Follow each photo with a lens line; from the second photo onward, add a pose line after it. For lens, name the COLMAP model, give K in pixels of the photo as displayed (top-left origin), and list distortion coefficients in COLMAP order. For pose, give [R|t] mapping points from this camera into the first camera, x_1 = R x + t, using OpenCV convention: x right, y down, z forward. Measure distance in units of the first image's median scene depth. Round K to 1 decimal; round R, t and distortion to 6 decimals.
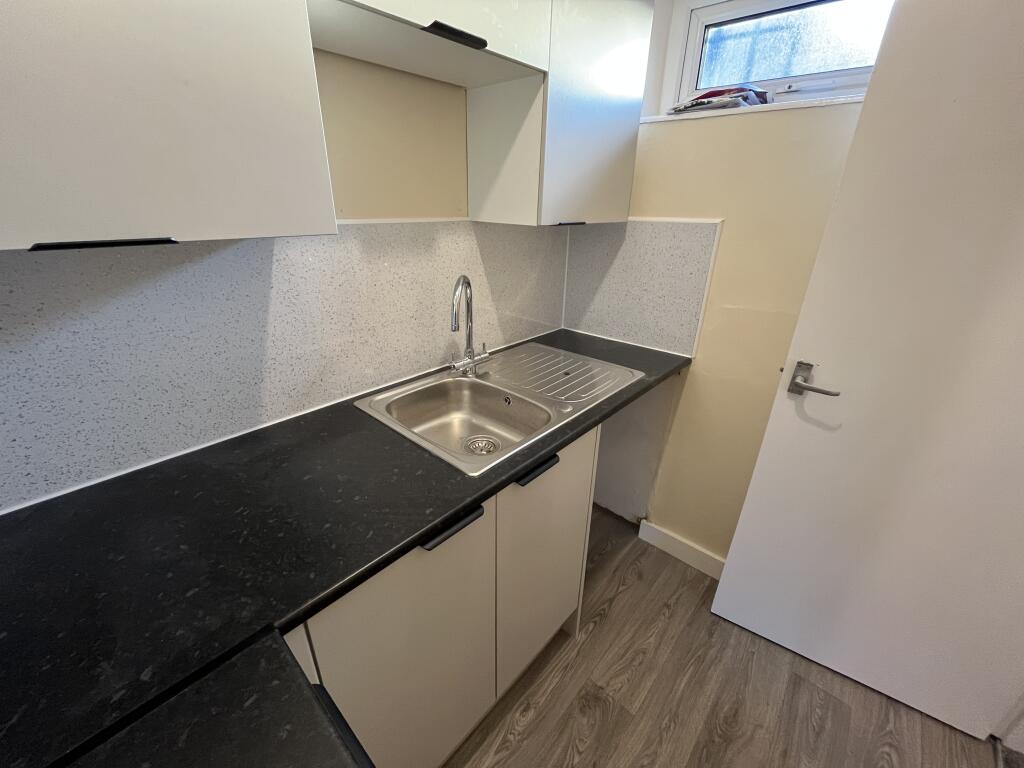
lens RADIAL K [[415.5, 0, 510.8], [0, 415.5, 382.7], [0, 0, 1]] dist [-0.002289, 0.001070]
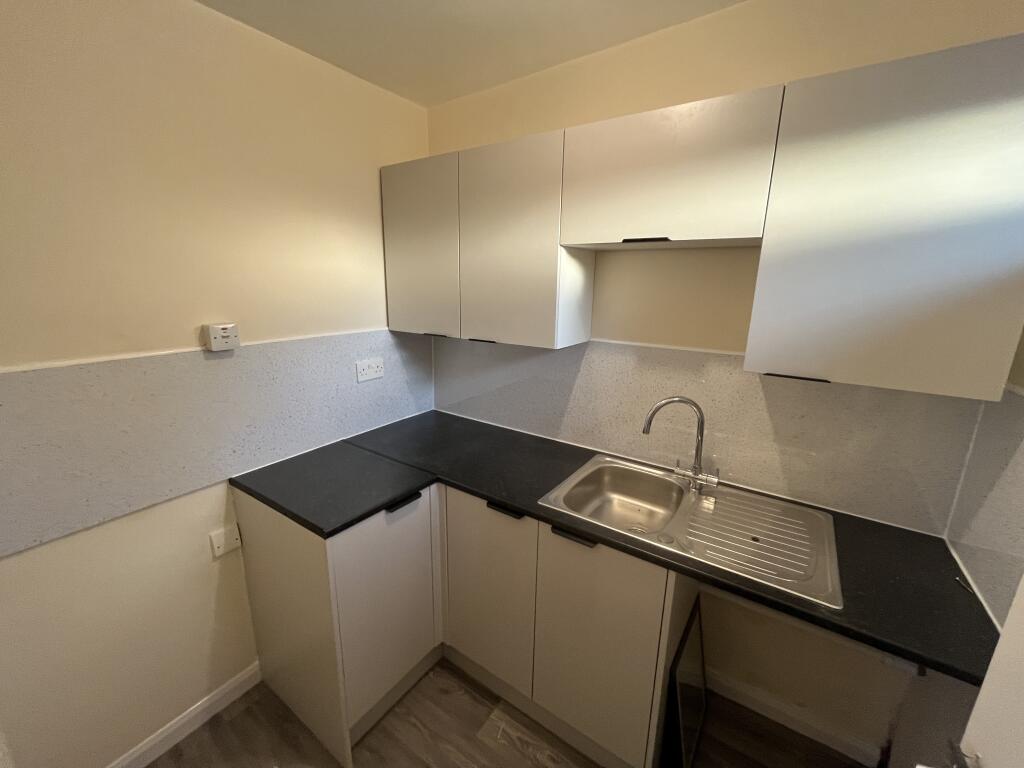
lens RADIAL K [[415.5, 0, 510.8], [0, 415.5, 384.5], [0, 0, 1]] dist [-0.002289, 0.001070]
pose [[0.132274, 0.219136, -0.966687, 0.941983], [-0.411986, 0.899179, 0.147460, -0.259762], [0.901538, 0.378757, 0.209219, 0.294742]]
